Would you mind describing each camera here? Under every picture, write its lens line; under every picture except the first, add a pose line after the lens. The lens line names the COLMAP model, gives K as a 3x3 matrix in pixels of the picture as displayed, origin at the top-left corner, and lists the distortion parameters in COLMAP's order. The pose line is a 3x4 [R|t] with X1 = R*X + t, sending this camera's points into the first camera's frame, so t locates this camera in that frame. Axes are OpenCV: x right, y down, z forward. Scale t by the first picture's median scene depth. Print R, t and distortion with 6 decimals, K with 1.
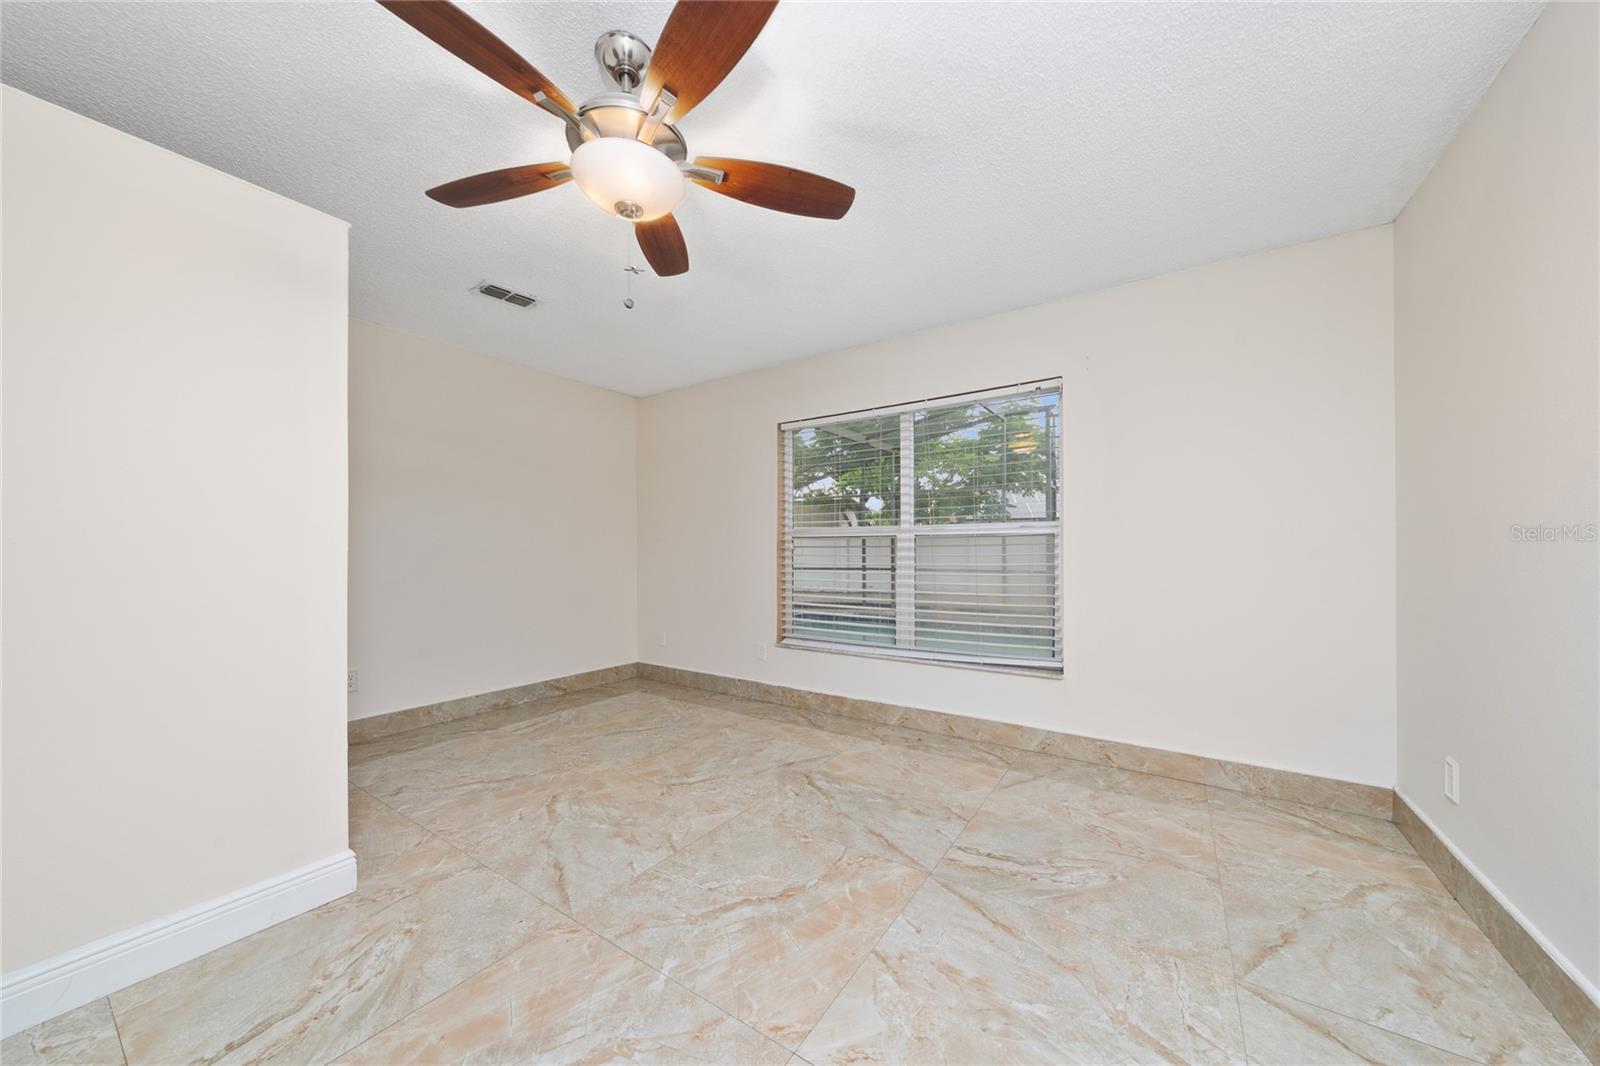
lens RADIAL K [[548.0, 0, 801.6], [0, 548.0, 531.8], [0, 0, 1]] dist [0.000232, 0.000005]
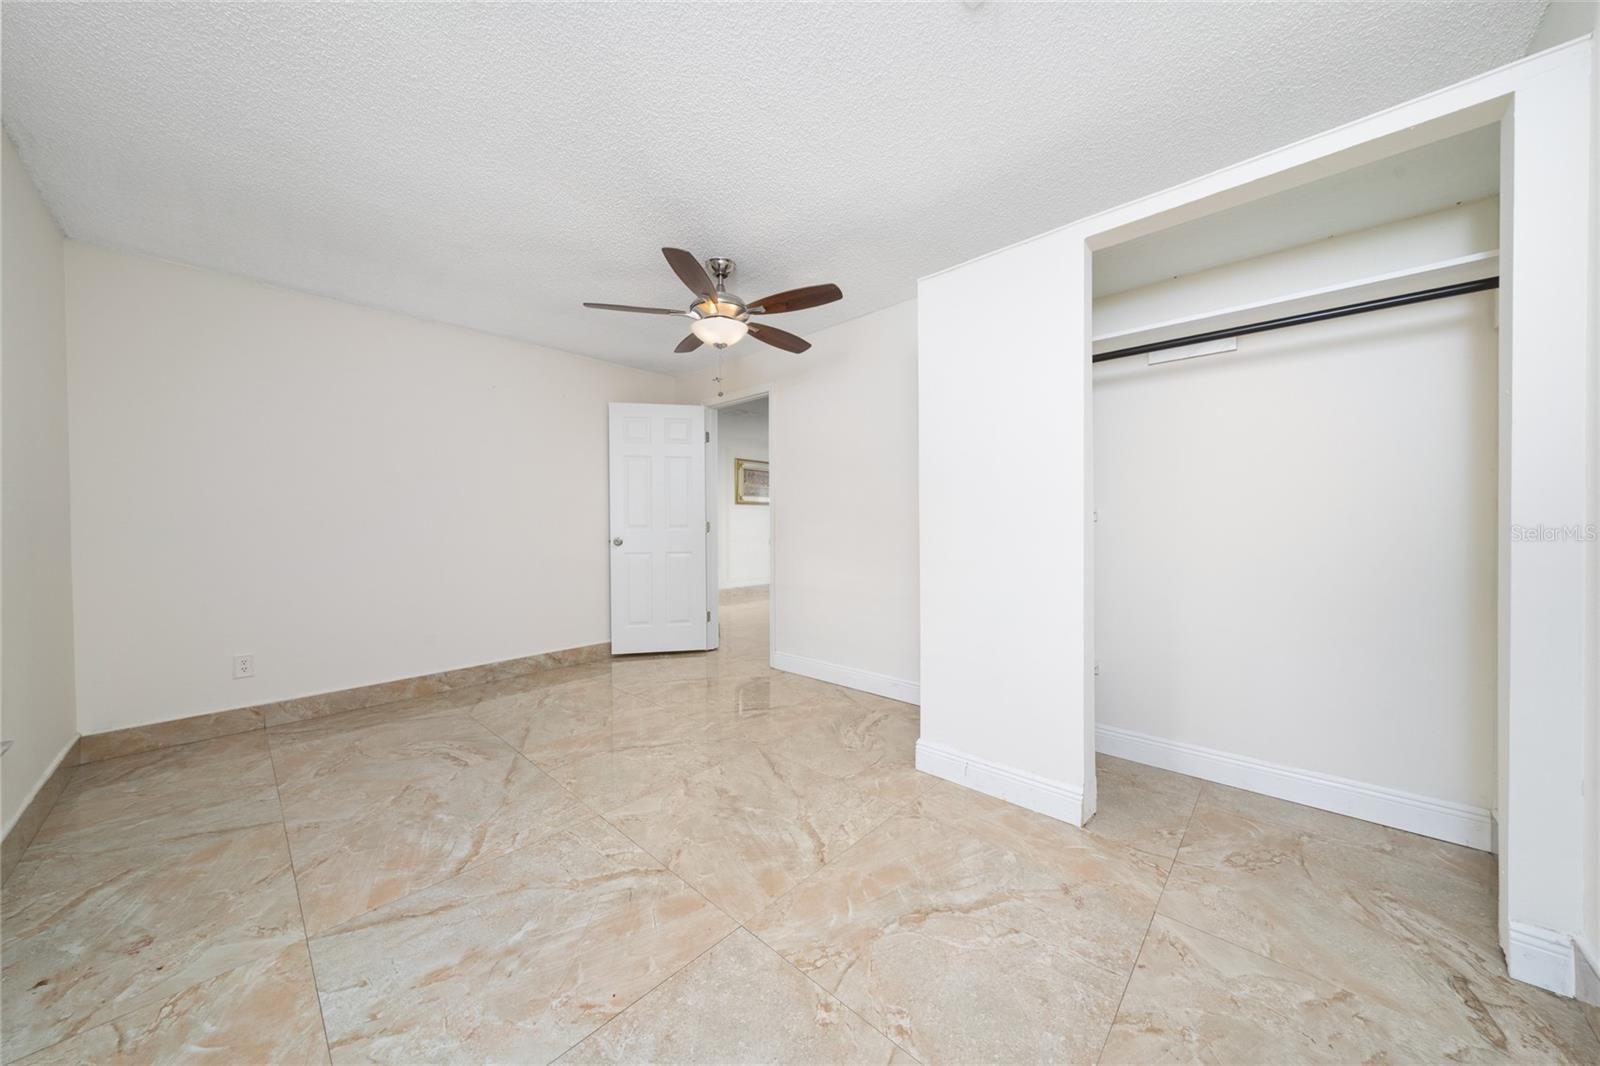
lens RADIAL K [[548.0, 0, 801.6], [0, 548.0, 531.8], [0, 0, 1]] dist [0.000232, 0.000005]
pose [[-0.985547, 0.006931, 0.169258, -0.625191], [0.003365, 0.999766, -0.021346, 0.075590], [-0.169366, -0.020468, -0.985341, 1.960082]]
